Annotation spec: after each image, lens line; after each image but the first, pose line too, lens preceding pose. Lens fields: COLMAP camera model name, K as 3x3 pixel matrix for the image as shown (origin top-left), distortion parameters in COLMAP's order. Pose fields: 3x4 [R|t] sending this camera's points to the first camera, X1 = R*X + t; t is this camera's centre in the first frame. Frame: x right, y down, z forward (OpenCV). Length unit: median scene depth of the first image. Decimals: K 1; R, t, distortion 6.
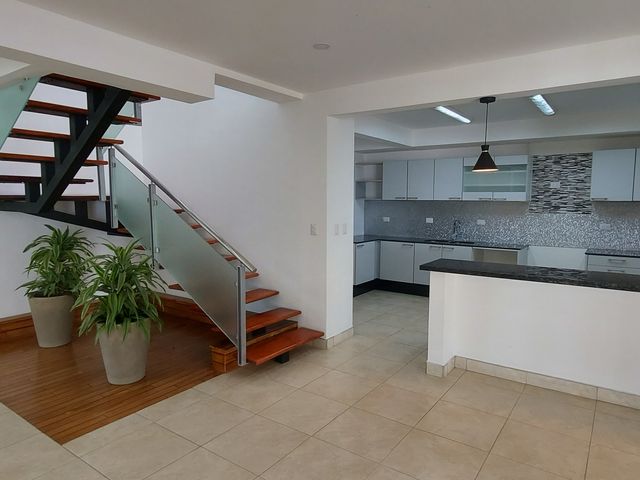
lens RADIAL K [[425.1, 0, 320.0], [0, 425.1, 240.0], [0, 0, 1]] dist [-0.002589, -0.000706]
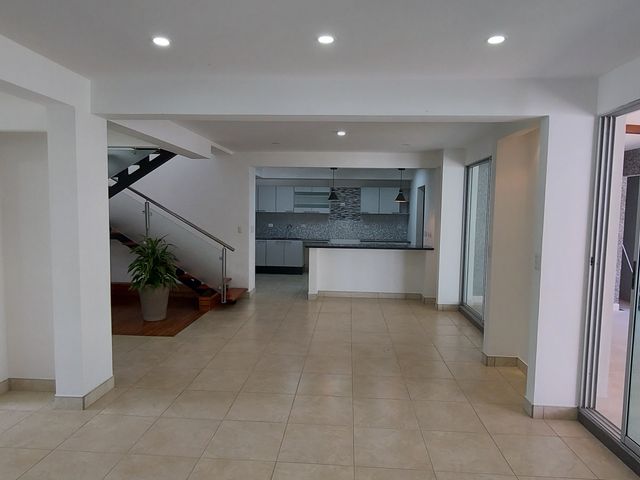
lens RADIAL K [[425.1, 0, 320.0], [0, 425.1, 240.0], [0, 0, 1]] dist [-0.002589, -0.000706]
pose [[0.852374, -0.026893, 0.522241, -0.476589], [0.037369, 0.999256, -0.009535, 0.034538], [-0.521596, 0.027643, 0.852745, -0.481001]]
